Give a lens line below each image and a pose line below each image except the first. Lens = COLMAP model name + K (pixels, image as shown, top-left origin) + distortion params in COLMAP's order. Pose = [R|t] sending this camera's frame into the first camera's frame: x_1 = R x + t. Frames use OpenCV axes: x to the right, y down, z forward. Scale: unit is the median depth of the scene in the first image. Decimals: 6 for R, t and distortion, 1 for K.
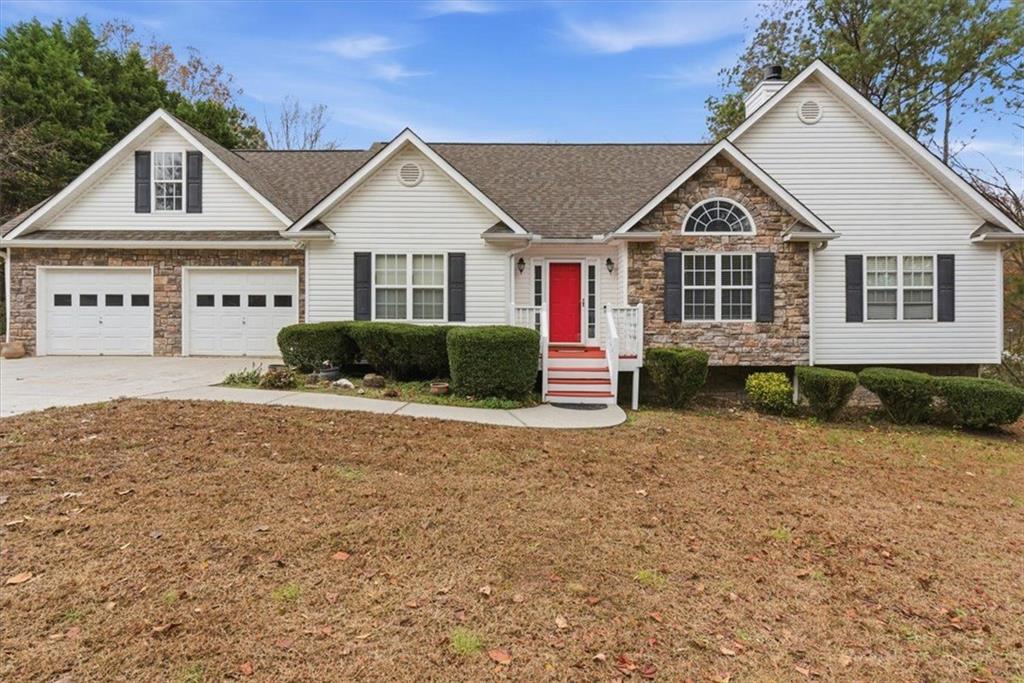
lens RADIAL K [[462.1, 0, 512.0], [0, 462.1, 332.0], [0, 0, 1]] dist [0.000749, 0.000562]
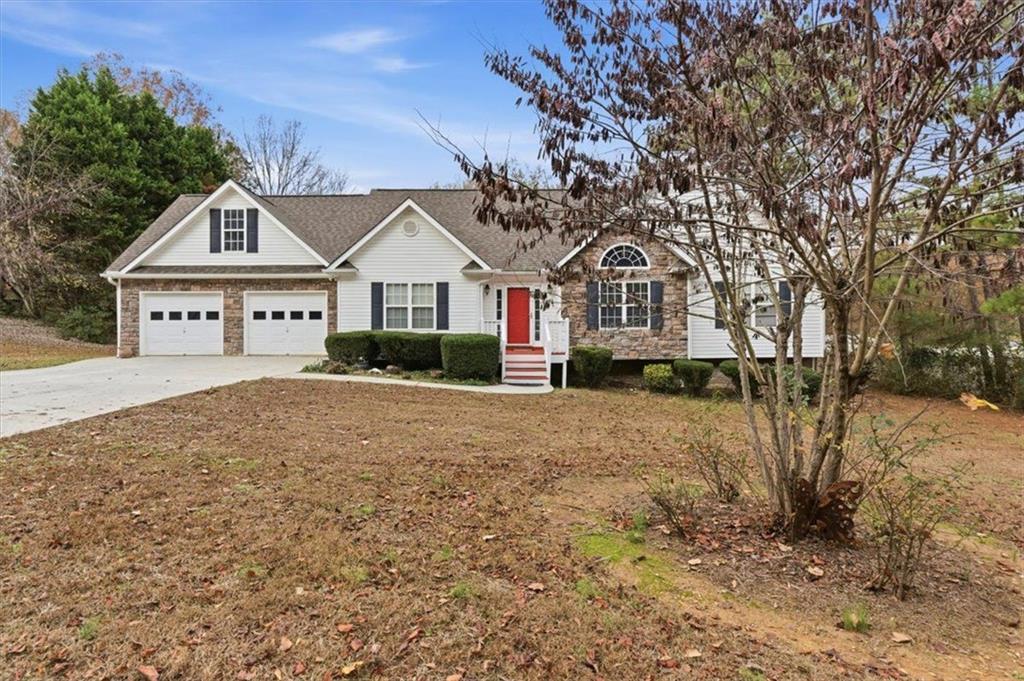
lens RADIAL K [[462.1, 0, 520.1], [0, 462.1, 333.6], [0, 0, 1]] dist [0.000749, 0.000562]
pose [[0.995082, -0.003407, 0.098998, -0.022982], [0.003302, 0.999994, 0.001231, -0.012507], [-0.099001, -0.000898, 0.995087, -0.465827]]
